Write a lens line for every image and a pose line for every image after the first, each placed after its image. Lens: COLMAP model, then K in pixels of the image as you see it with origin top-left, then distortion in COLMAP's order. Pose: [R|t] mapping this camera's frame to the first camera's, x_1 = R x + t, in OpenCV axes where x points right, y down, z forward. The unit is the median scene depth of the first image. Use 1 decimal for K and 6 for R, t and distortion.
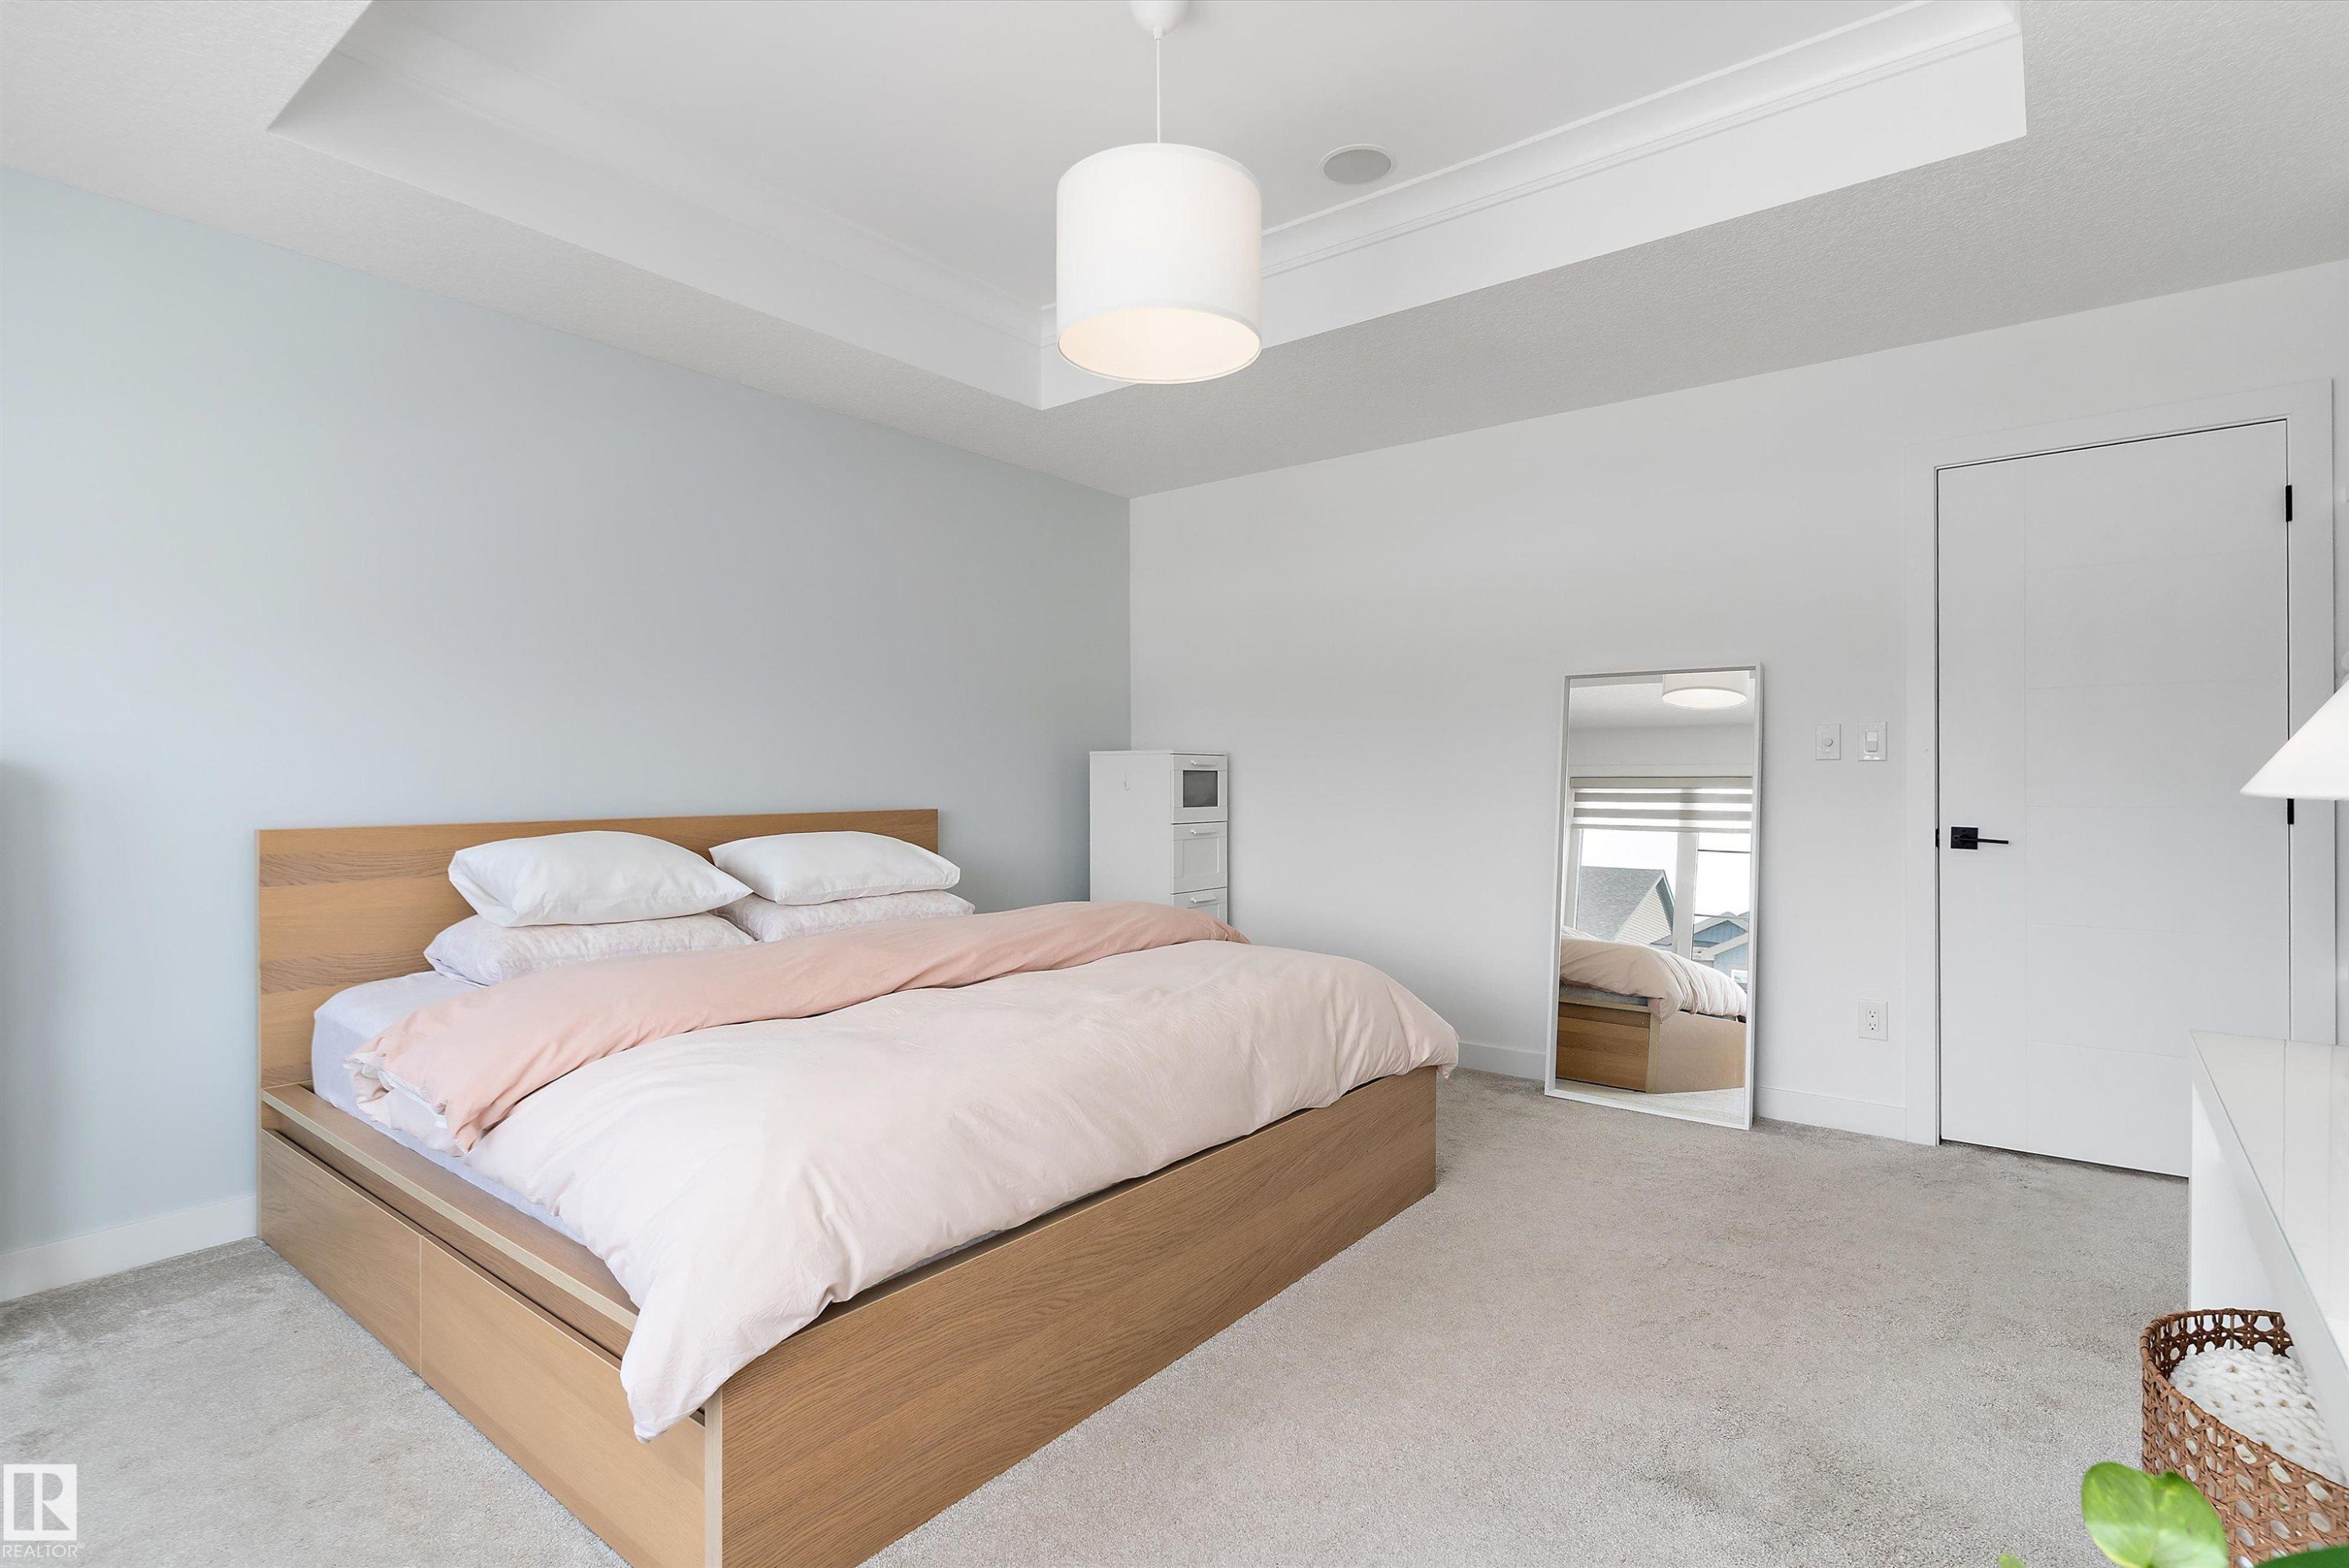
lens RADIAL K [[1130.9, 0, 1173.5], [0, 1130.9, 778.0], [0, 0, 1]] dist [0.000180, 0.000178]
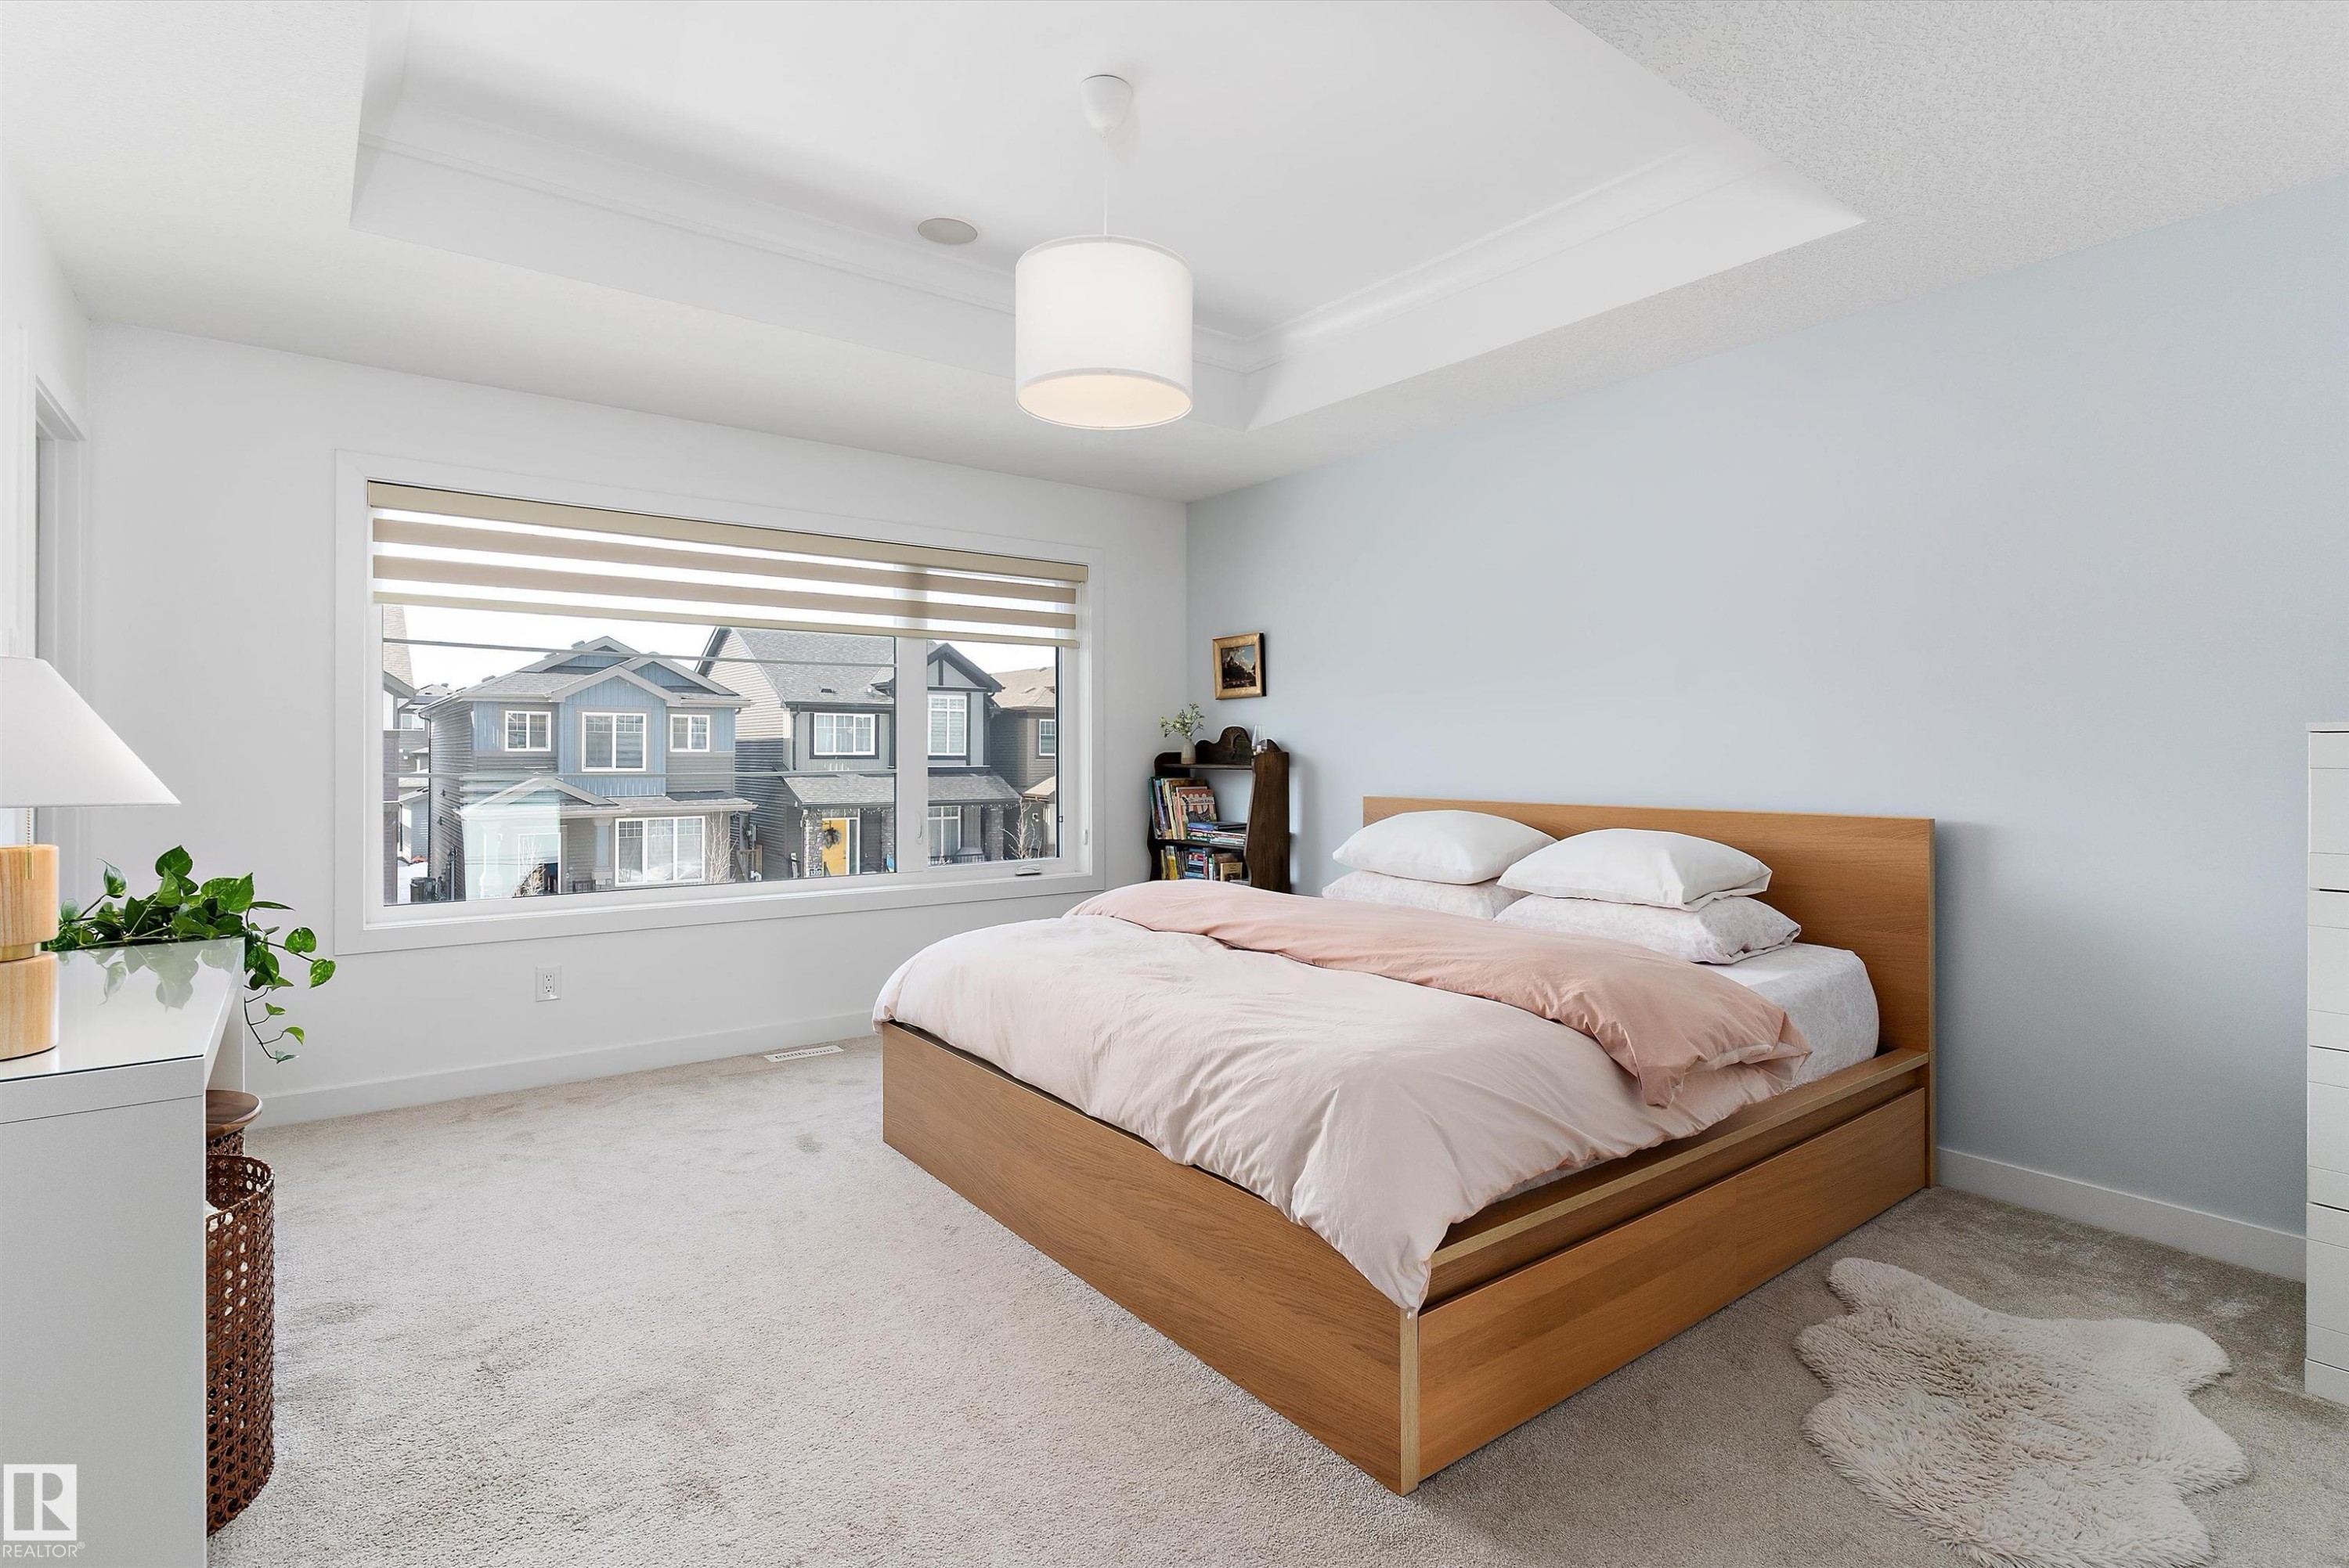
lens RADIAL K [[1130.9, 0, 1172.8], [0, 1130.9, 770.6], [0, 0, 1]] dist [0.000180, 0.000178]
pose [[-0.248794, 0.010707, -0.968497, 0.958631], [-0.005673, 0.999906, 0.012512, -0.015767], [0.968540, 0.008607, -0.248710, 1.206921]]
